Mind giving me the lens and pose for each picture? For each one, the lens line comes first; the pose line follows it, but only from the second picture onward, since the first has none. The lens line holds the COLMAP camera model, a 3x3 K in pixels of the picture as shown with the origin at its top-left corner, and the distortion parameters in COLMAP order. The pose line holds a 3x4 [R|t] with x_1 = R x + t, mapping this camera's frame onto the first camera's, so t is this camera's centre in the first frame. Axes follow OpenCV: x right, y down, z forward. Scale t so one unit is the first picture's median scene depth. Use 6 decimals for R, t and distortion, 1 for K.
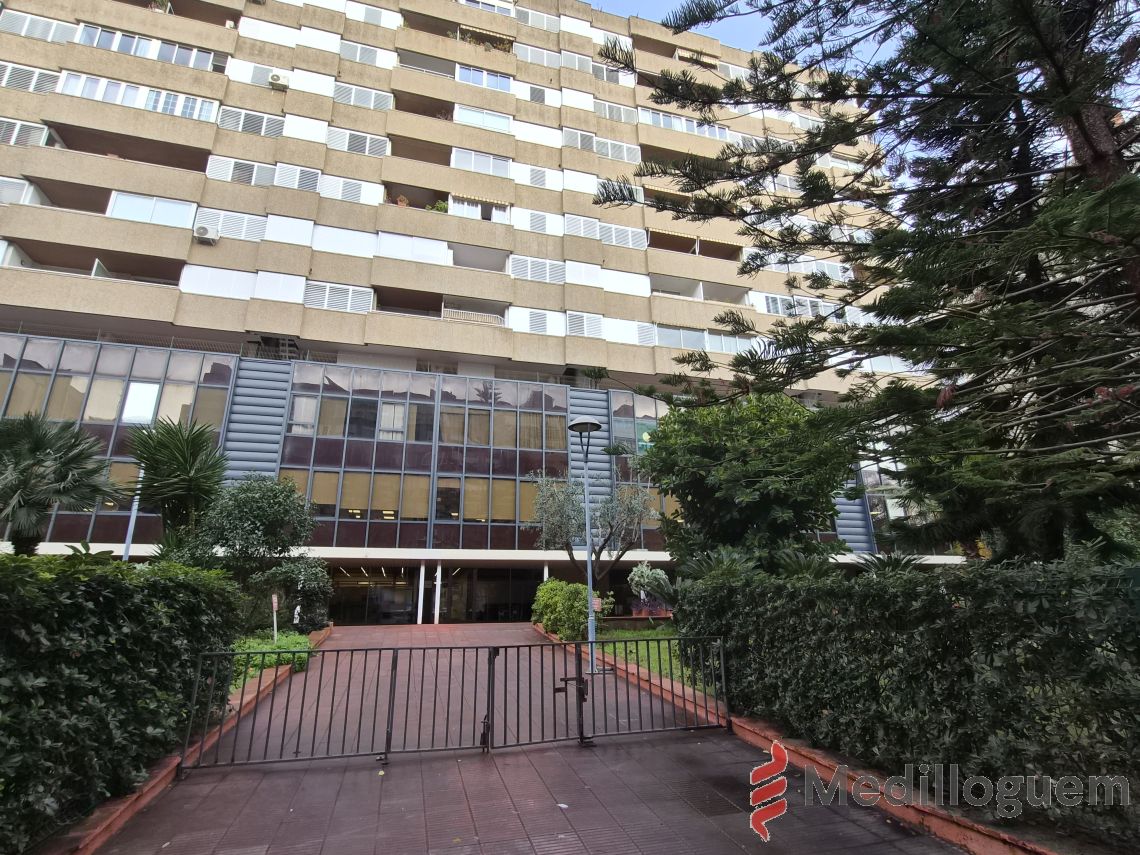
lens RADIAL K [[561.9, 0, 569.2], [0, 561.9, 433.7], [0, 0, 1]] dist [0.000876, 0.000425]
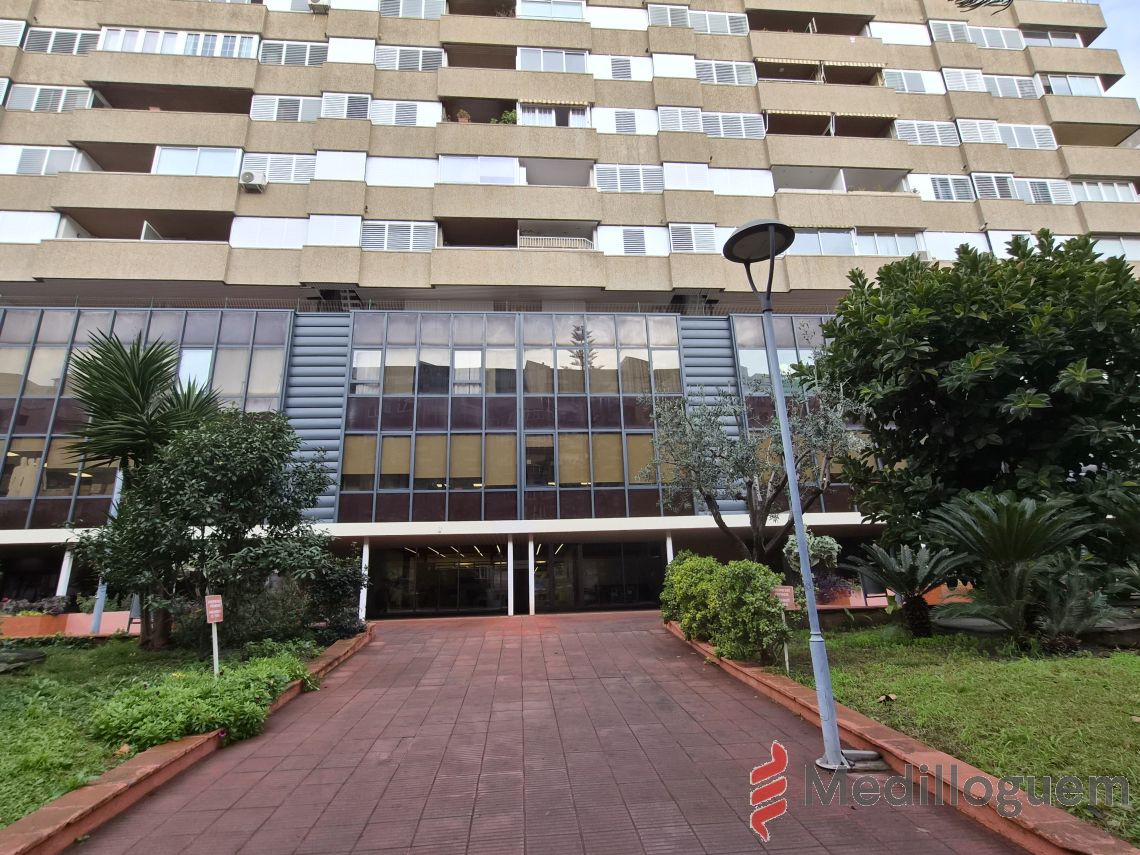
lens RADIAL K [[561.9, 0, 565.6], [0, 561.9, 435.6], [0, 0, 1]] dist [0.000876, 0.000425]
pose [[0.980125, -0.067120, -0.186683, -0.022813], [0.075139, 0.996515, 0.036212, 0.050127], [0.183602, -0.049520, 0.981753, 0.195553]]
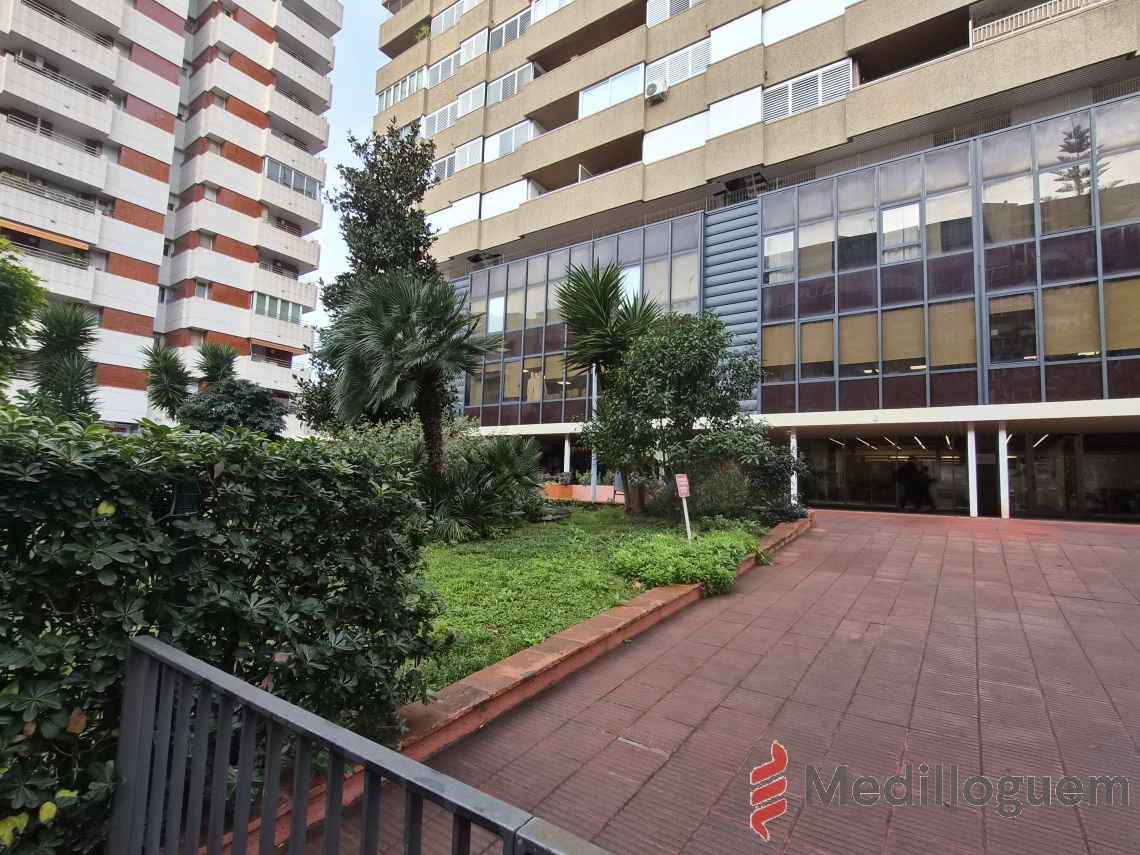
lens RADIAL K [[561.9, 0, 567.0], [0, 561.9, 435.4], [0, 0, 1]] dist [0.000876, 0.000425]
pose [[0.623603, -0.031191, -0.781118, -0.033986], [0.201243, 0.971933, 0.121851, 0.050980], [0.755394, -0.233181, 0.612378, 0.190903]]
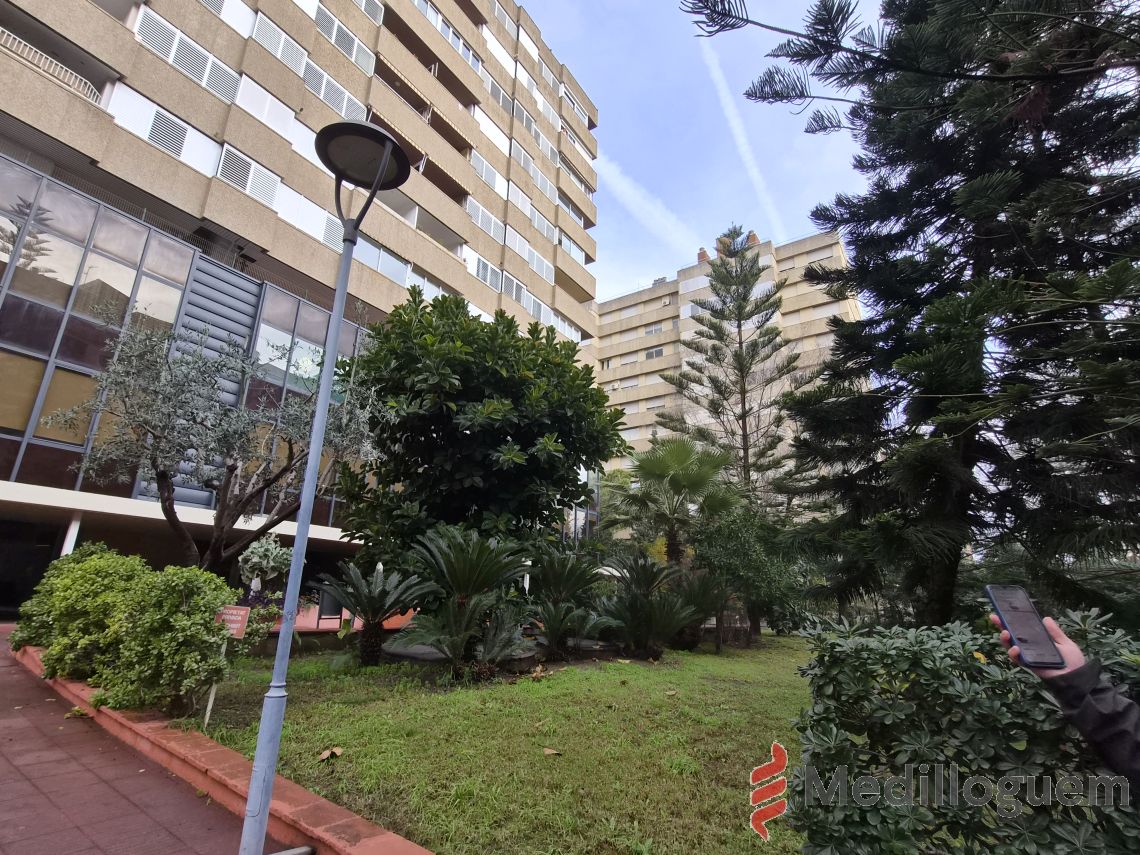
lens RADIAL K [[561.9, 0, 567.3], [0, 561.9, 434.7], [0, 0, 1]] dist [0.000876, 0.000425]
pose [[0.764878, 0.225167, 0.603541, -0.021281], [-0.237607, 0.969471, -0.060564, 0.062594], [-0.598753, -0.097082, 0.795029, 0.245589]]
